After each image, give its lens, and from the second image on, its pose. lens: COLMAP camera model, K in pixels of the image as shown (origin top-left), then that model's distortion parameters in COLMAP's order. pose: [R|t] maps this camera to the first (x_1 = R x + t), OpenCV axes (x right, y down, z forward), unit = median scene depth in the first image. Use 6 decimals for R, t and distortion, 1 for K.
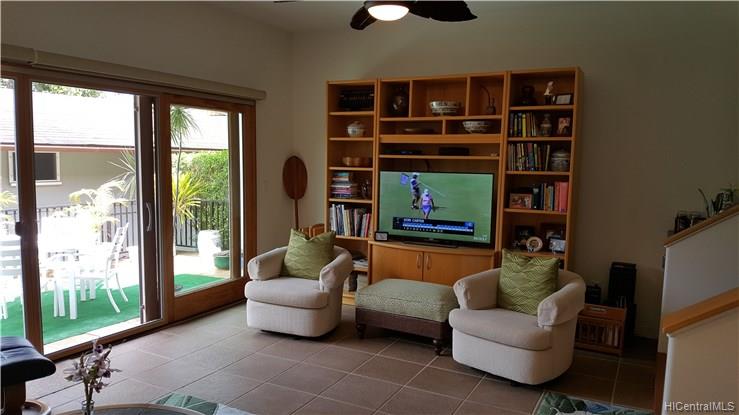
lens RADIAL K [[566.7, 0, 365.5], [0, 566.7, 222.7], [0, 0, 1]] dist [0.183907, -0.389357]
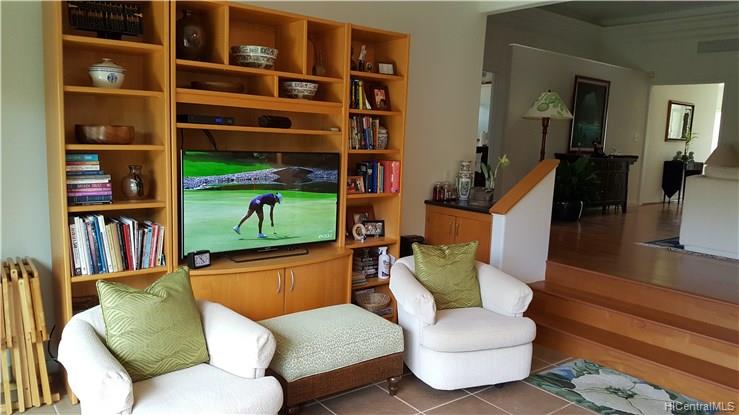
lens RADIAL K [[566.7, 0, 365.5], [0, 566.7, 222.7], [0, 0, 1]] dist [0.183907, -0.389357]
pose [[0.403901, -0.142742, 0.903598, -0.450931], [0.073703, 0.989618, 0.123386, -0.077538], [-0.911829, 0.016762, 0.410228, 0.585253]]
